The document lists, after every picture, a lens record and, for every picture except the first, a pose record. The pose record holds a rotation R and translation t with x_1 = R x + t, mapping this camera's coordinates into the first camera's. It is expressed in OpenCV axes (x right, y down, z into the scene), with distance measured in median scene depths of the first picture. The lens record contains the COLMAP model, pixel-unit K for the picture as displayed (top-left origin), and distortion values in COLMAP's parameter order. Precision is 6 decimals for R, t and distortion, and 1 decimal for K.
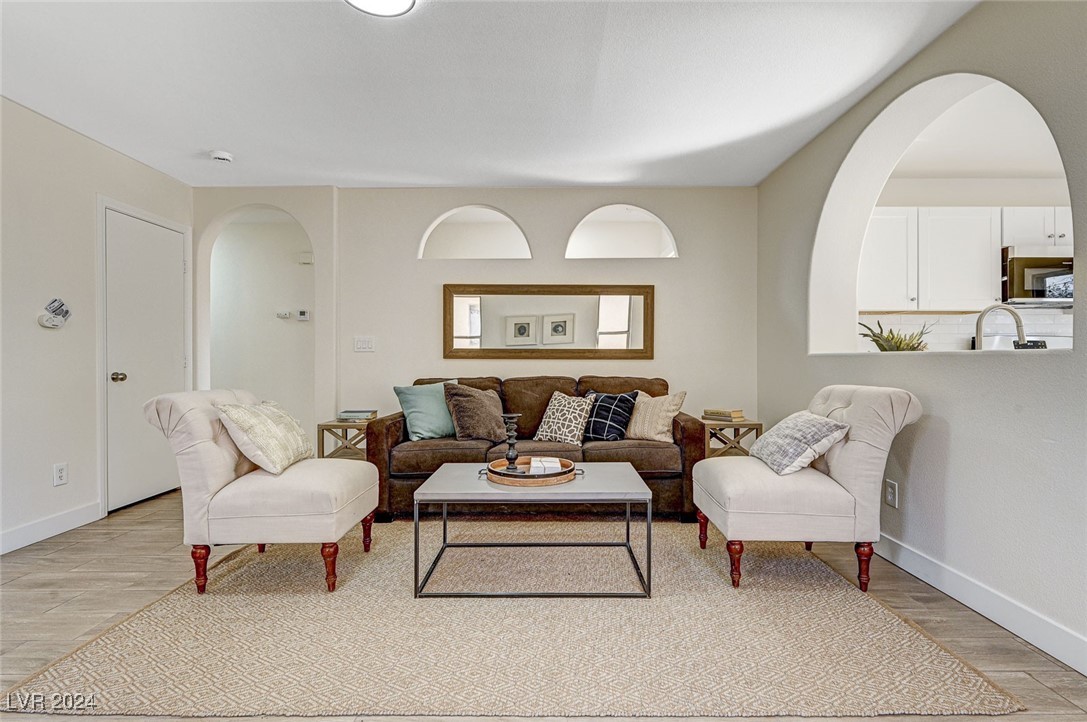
lens RADIAL K [[508.4, 0, 553.8], [0, 508.4, 361.5], [0, 0, 1]] dist [-0.001458, 0.001302]
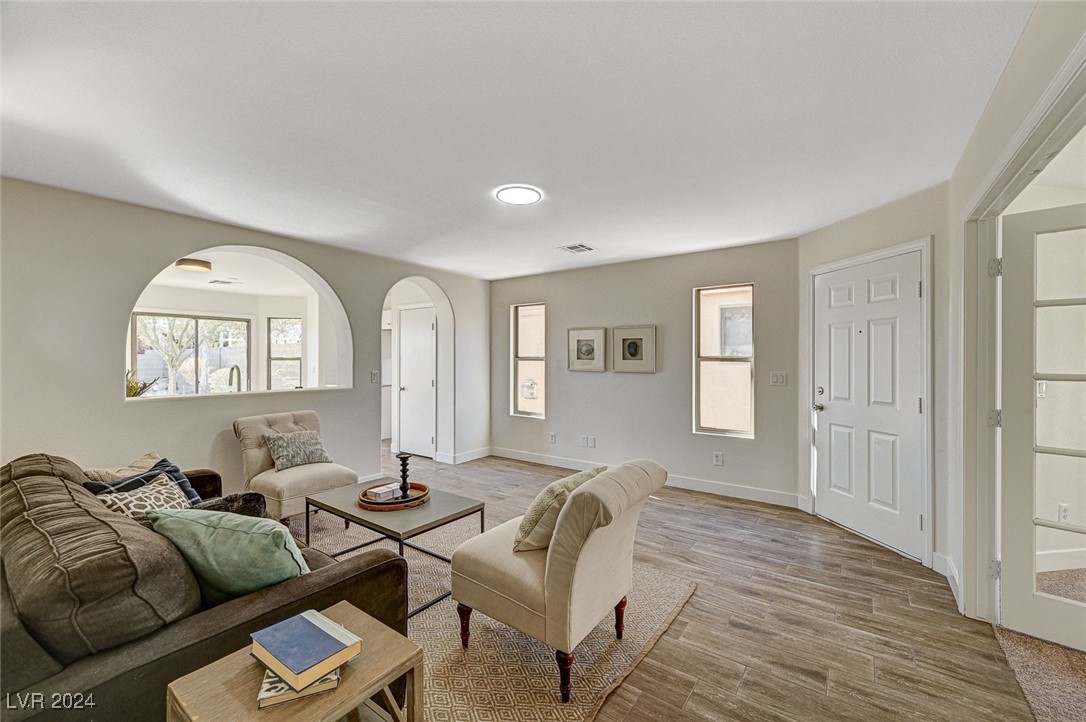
lens RADIAL K [[439.2, 0, 542.3], [0, 439.2, 358.5], [0, 0, 1]] dist [0.003443, -0.000271]
pose [[-0.797071, 0.007449, 0.603840, -0.742554], [0.006551, 0.999972, -0.003690, -0.093604], [-0.603850, 0.001015, -0.797097, 1.209230]]
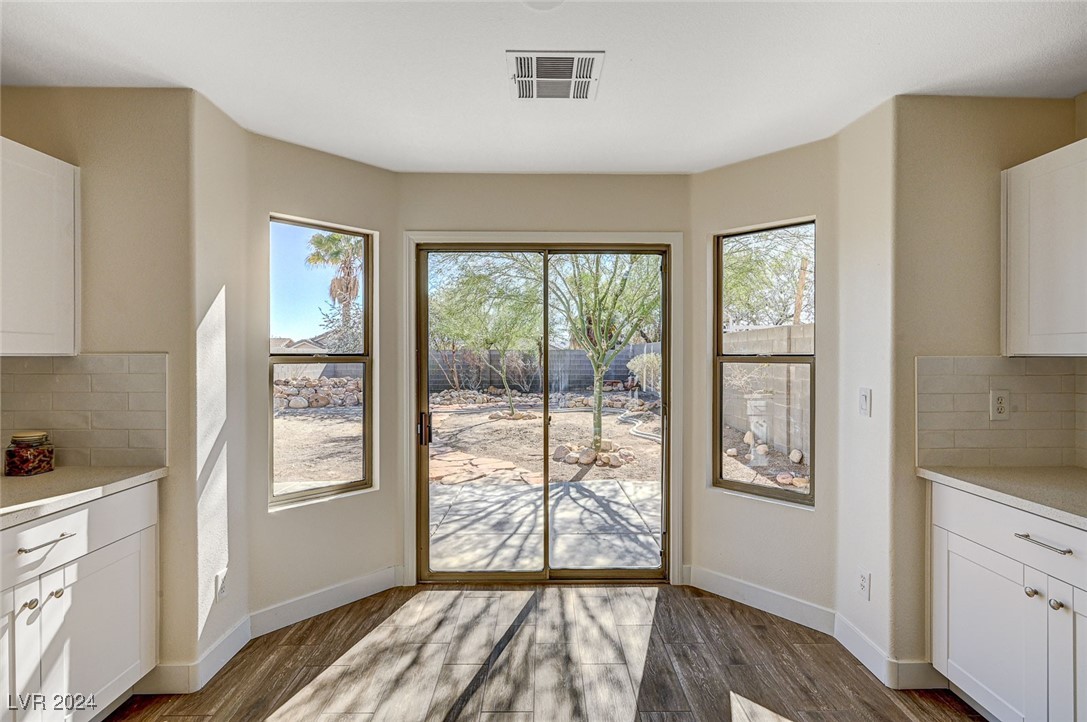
lens RADIAL K [[508.4, 0, 550.1], [0, 508.4, 357.1], [0, 0, 1]] dist [-0.001458, 0.001302]
pose [[-0.001425, -0.001775, 0.999997, 0.869337], [0.000665, 0.999998, 0.001776, -0.111551], [-0.999999, 0.000668, -0.001424, 0.543204]]
